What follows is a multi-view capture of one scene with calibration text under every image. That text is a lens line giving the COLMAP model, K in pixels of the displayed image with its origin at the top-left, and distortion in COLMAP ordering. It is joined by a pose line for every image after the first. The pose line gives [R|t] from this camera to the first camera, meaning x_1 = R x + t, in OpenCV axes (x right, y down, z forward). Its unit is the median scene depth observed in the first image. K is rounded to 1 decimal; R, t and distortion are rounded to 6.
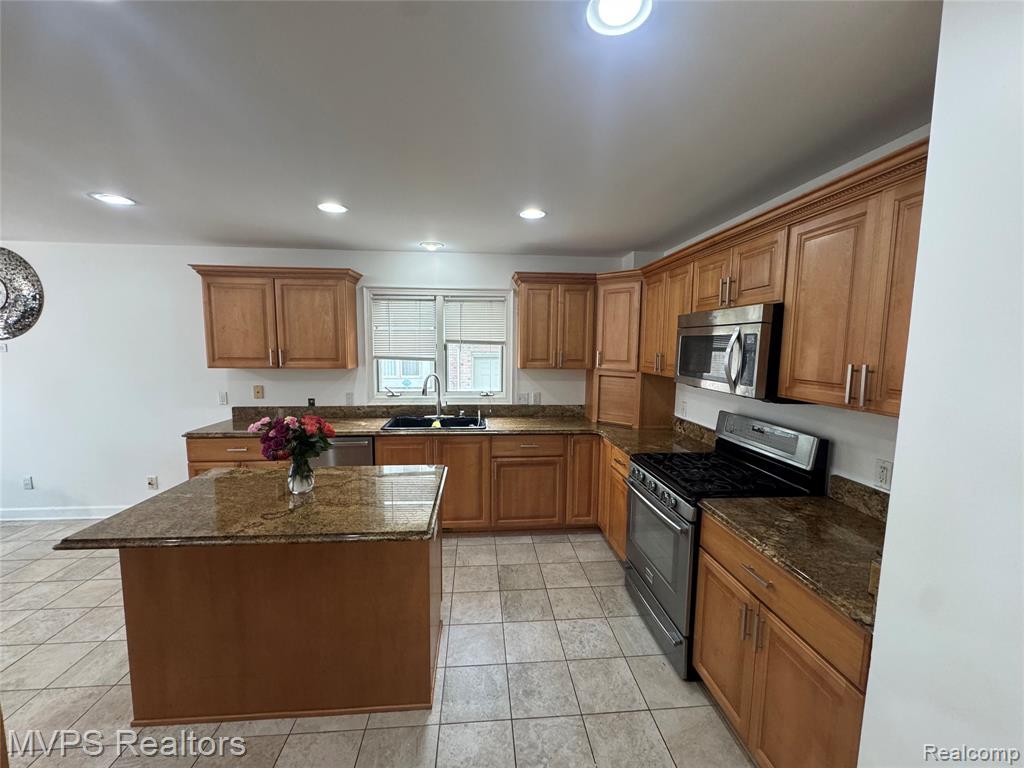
lens RADIAL K [[409.5, 0, 512.9], [0, 409.5, 385.5], [0, 0, 1]] dist [-0.006120, 0.000234]
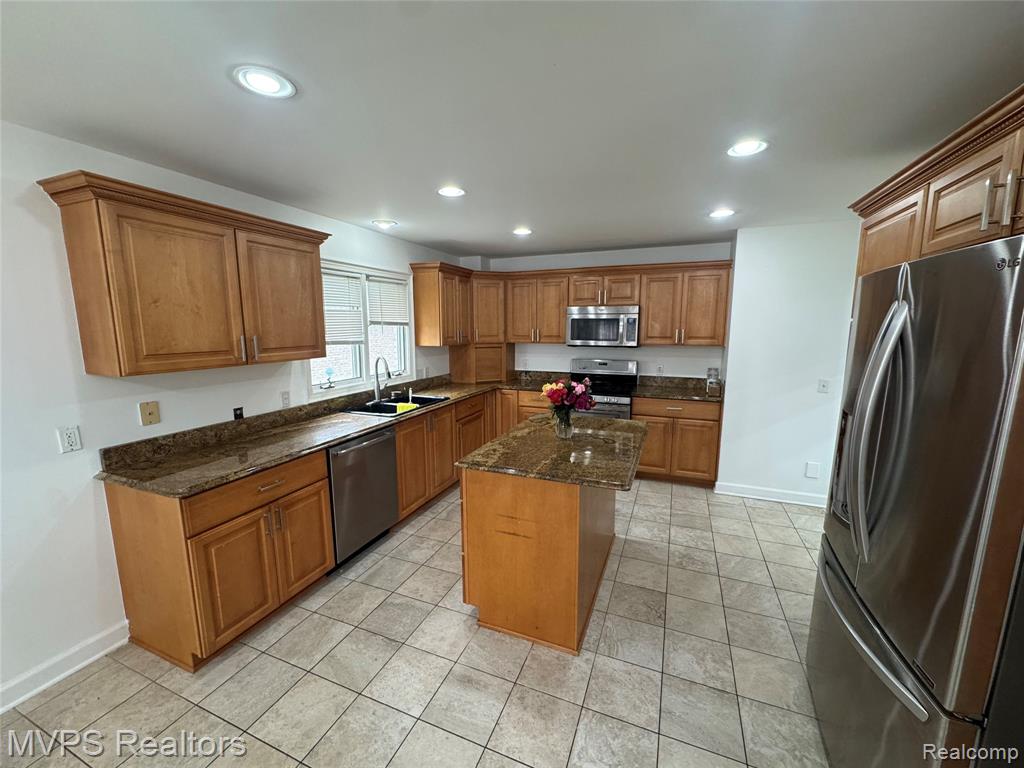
lens RADIAL K [[409.5, 0, 515.2], [0, 409.5, 386.1], [0, 0, 1]] dist [-0.006120, 0.000234]
pose [[0.447928, -0.144342, 0.882341, -0.897541], [0.098387, 0.988846, 0.111818, -0.035945], [-0.888640, 0.036724, 0.457133, 0.273918]]
